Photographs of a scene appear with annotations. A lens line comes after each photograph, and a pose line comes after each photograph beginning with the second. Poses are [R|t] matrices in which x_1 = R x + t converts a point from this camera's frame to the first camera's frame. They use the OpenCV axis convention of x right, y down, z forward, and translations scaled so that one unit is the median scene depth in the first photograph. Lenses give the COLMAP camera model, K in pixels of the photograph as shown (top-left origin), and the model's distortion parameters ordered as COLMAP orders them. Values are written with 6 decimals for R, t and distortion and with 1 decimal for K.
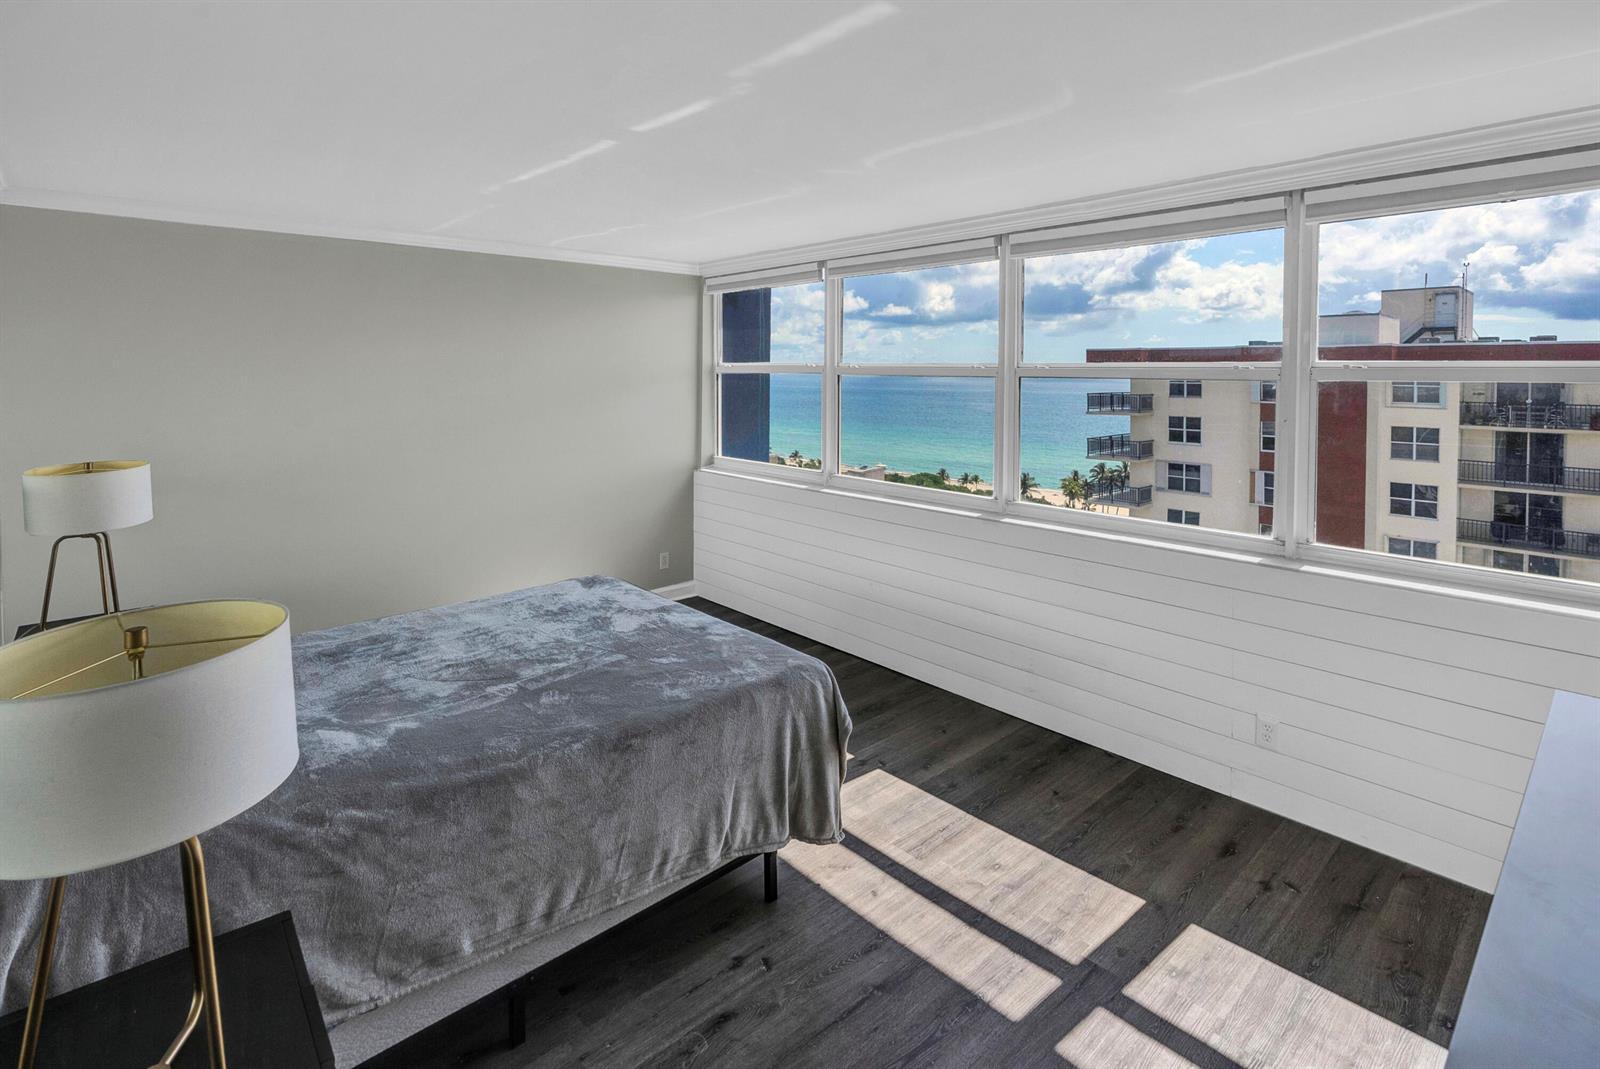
lens RADIAL K [[788.4, 0, 845.4], [0, 788.4, 410.7], [0, 0, 1]] dist [-0.001428, -0.001691]
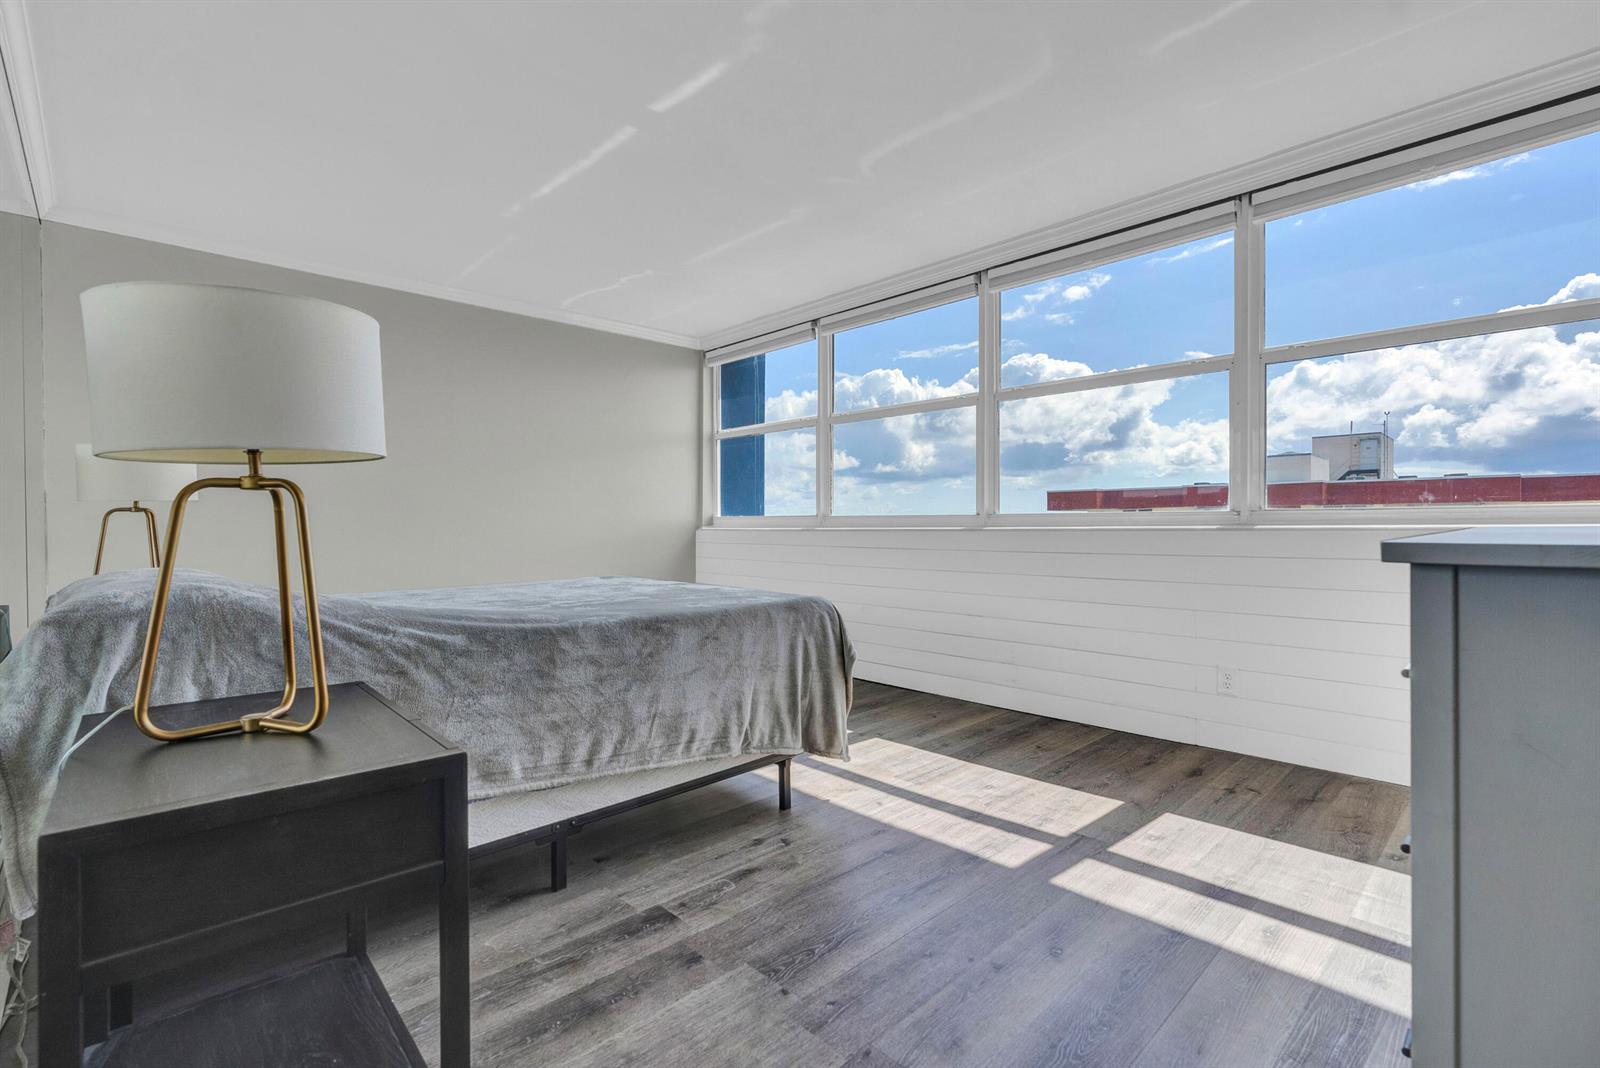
lens RADIAL K [[734.3, 0, 846.7], [0, 734.3, 550.8], [0, 0, 1]] dist [-0.003552, -0.000968]
pose [[0.999487, -0.008008, 0.031023, -0.031011], [0.008483, 0.999848, -0.015203, 0.230600], [-0.030896, 0.015458, 0.999403, -0.020286]]
